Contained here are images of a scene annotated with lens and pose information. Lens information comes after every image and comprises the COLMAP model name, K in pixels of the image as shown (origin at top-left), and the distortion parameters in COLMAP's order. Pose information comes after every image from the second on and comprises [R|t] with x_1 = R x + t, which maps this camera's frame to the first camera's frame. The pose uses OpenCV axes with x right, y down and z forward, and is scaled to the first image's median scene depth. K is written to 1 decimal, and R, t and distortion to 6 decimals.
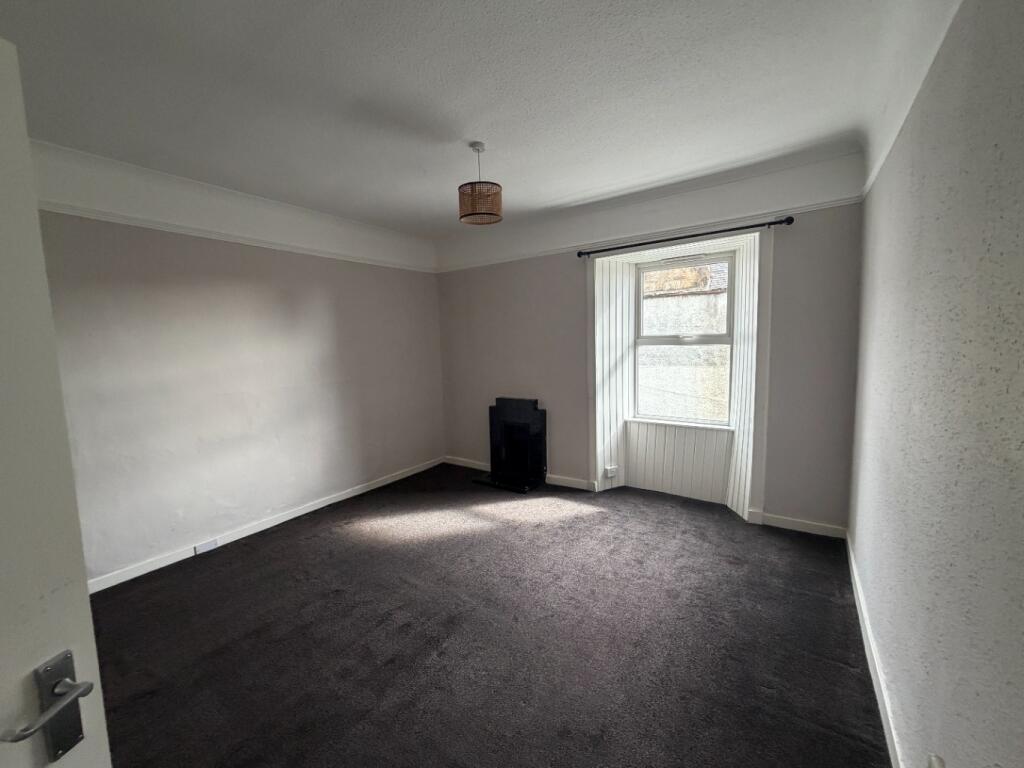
lens RADIAL K [[403.5, 0, 512.0], [0, 403.5, 384.0], [0, 0, 1]] dist [0.020517, 0.000045]
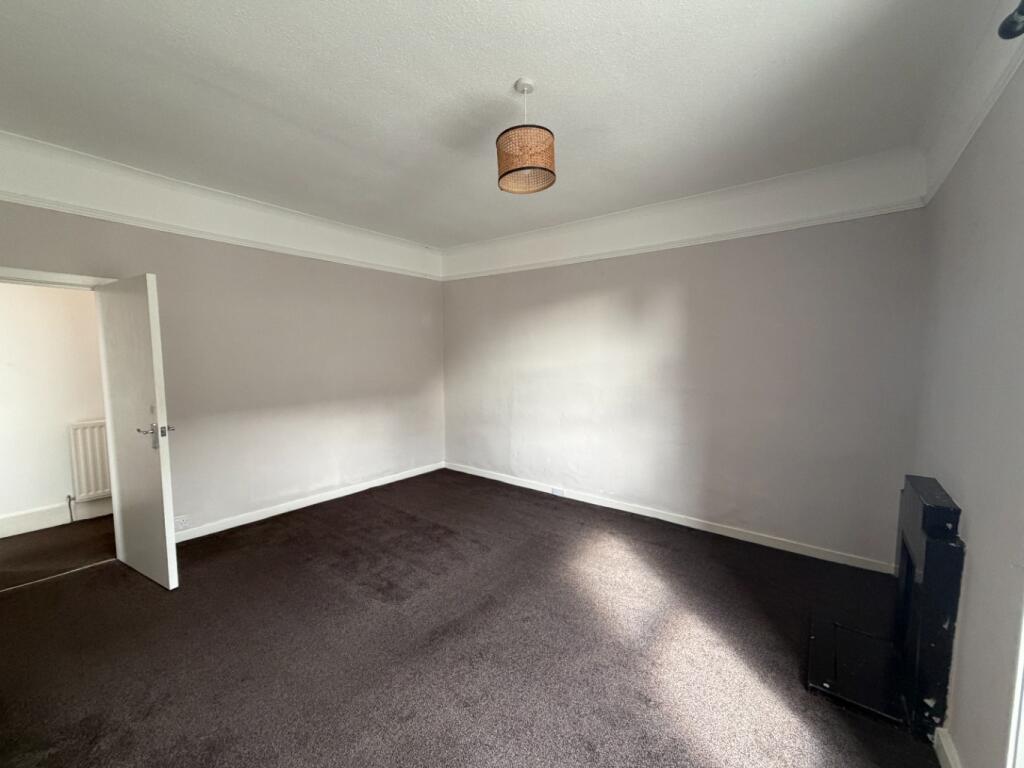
lens RADIAL K [[415.6, 0, 512.0], [0, 415.6, 384.0], [0, 0, 1]] dist [-0.000071, 0.000156]
pose [[-0.054144, 0.106888, -0.992796, 0.566978], [-0.094304, 0.989263, 0.111651, -0.096255], [0.994070, 0.099670, -0.043482, 0.814168]]
